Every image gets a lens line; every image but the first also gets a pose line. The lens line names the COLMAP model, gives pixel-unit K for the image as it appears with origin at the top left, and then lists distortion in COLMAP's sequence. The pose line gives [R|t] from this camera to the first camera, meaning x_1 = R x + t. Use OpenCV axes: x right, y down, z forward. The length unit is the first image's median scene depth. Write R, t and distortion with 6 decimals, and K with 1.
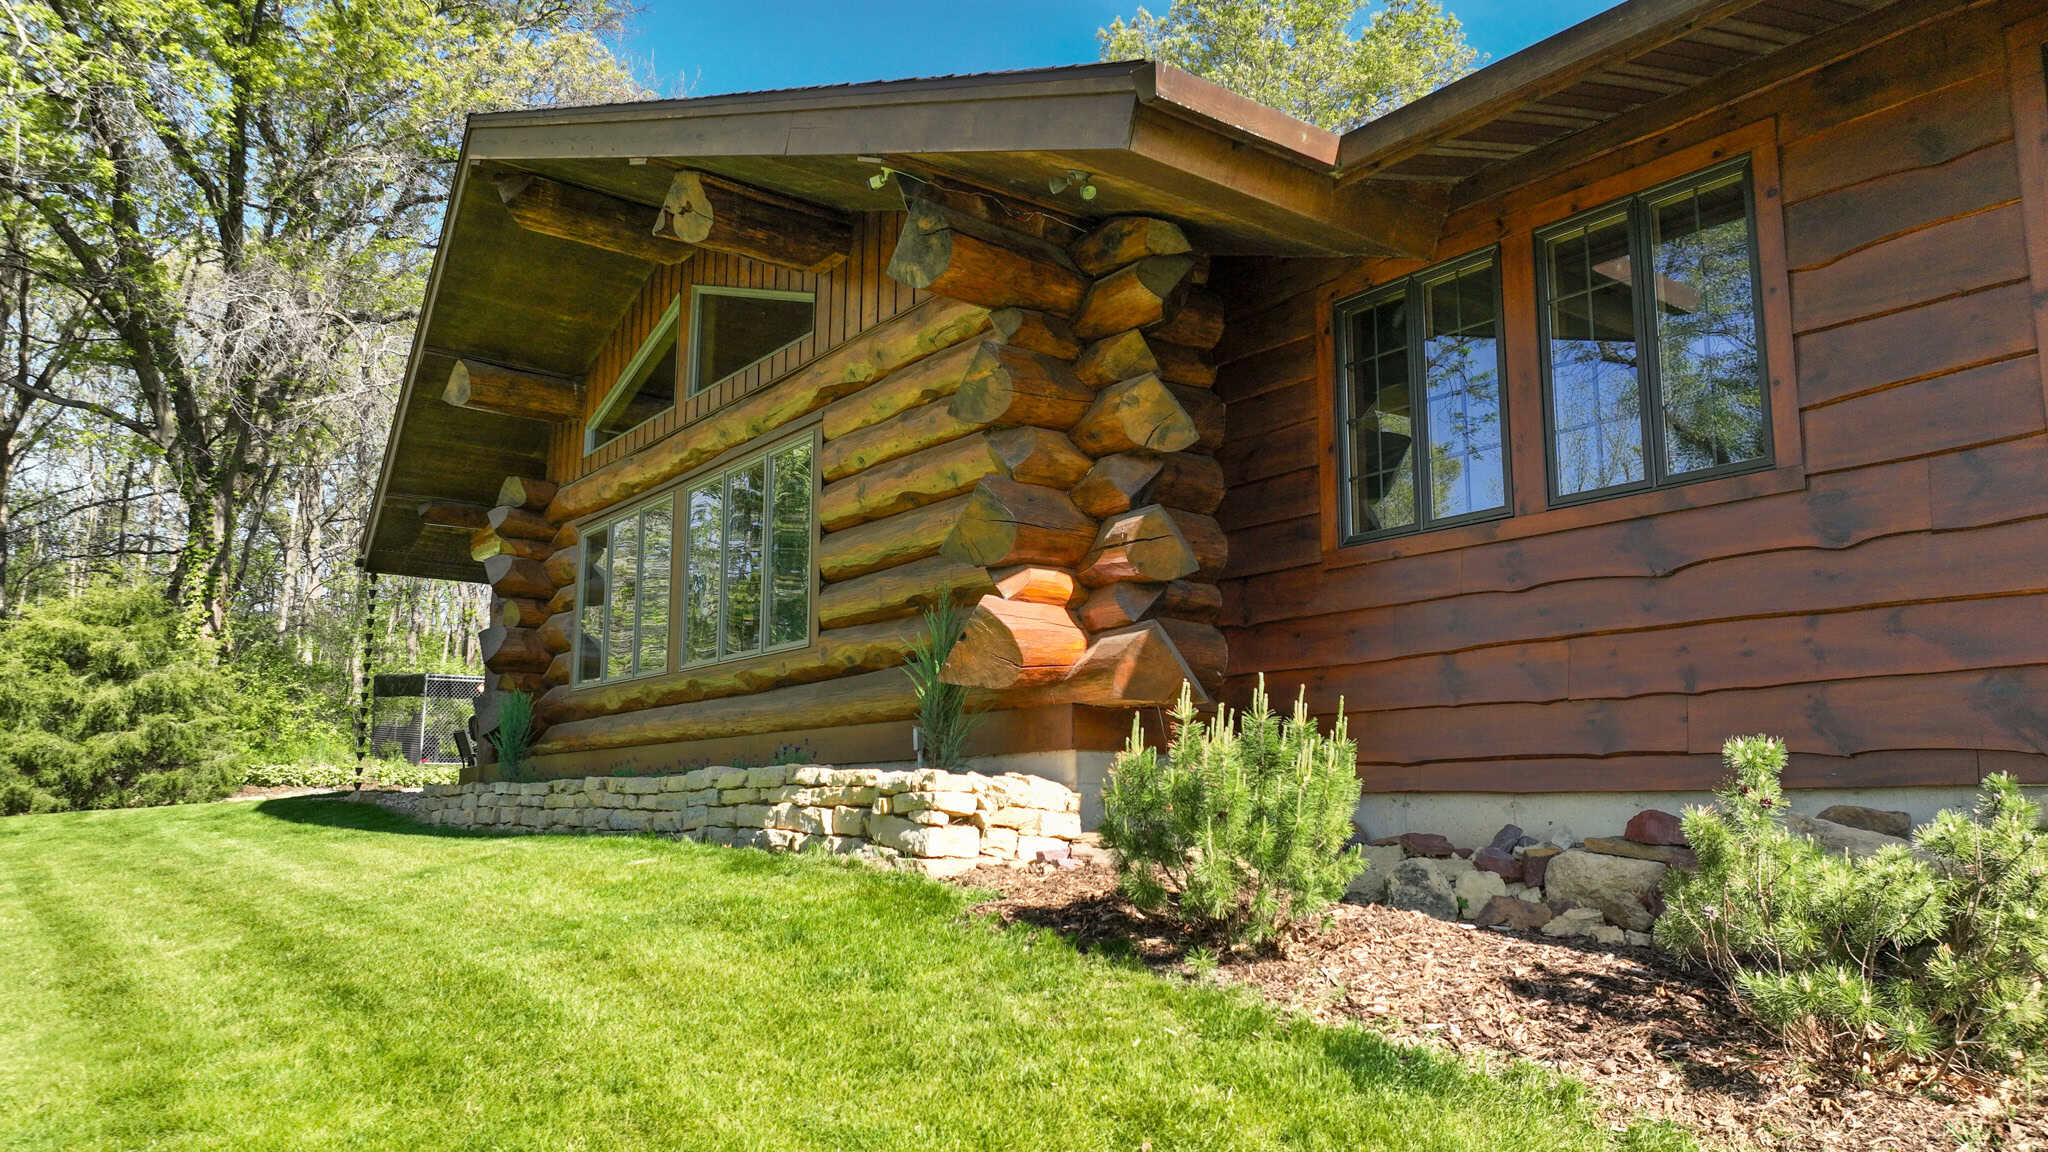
lens RADIAL K [[1438.1, 0, 1027.3], [0, 1438.1, 578.8], [0, 0, 1]] dist [-0.003531, 0.023243]
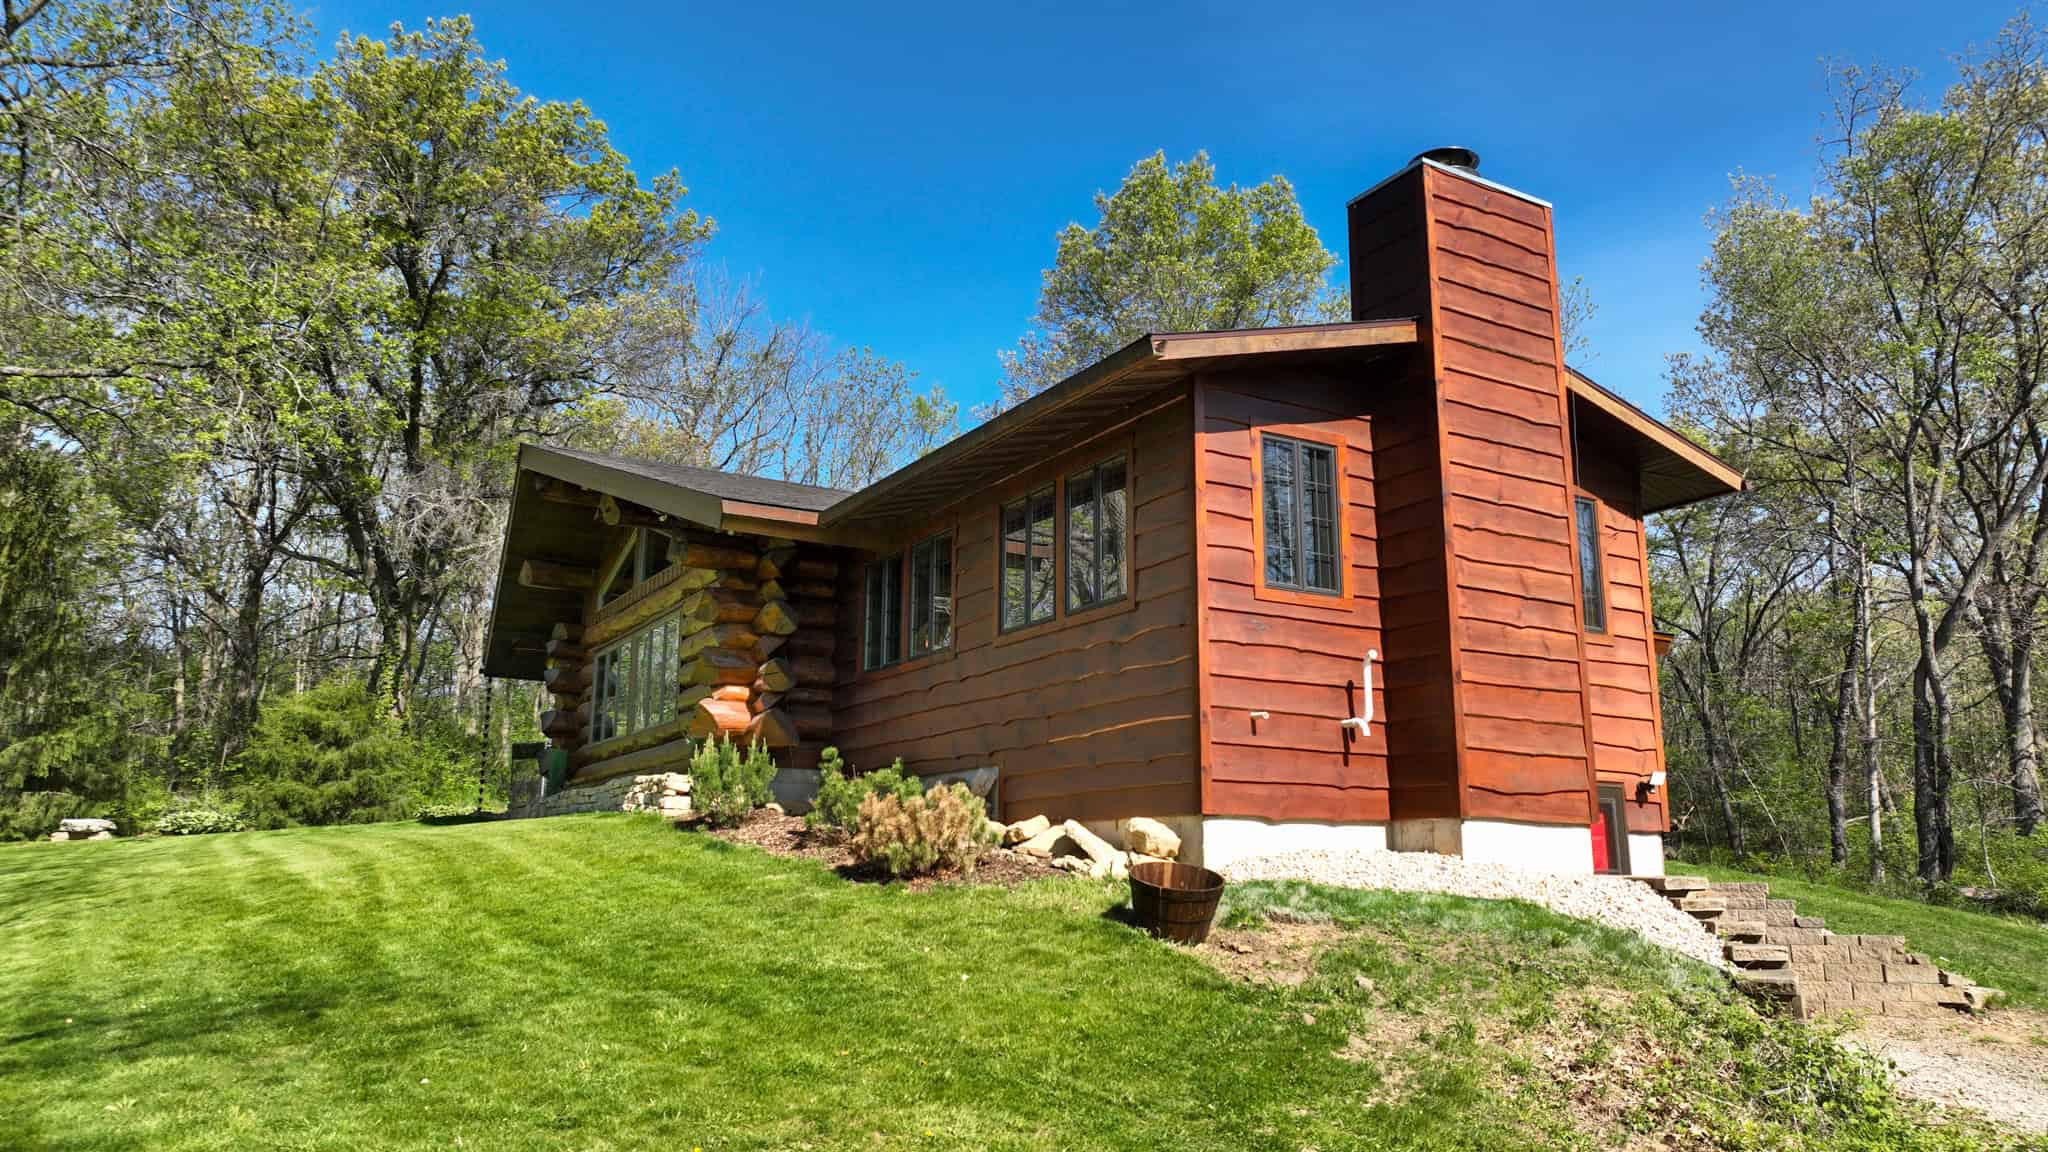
lens RADIAL K [[1438.1, 0, 1021.4], [0, 1438.1, 576.3], [0, 0, 1]] dist [-0.003531, 0.023243]
pose [[0.993638, -0.022957, -0.110253, 0.257029], [0.017591, 0.998624, -0.049404, -0.021570], [0.111235, 0.047150, 0.992675, -0.435751]]
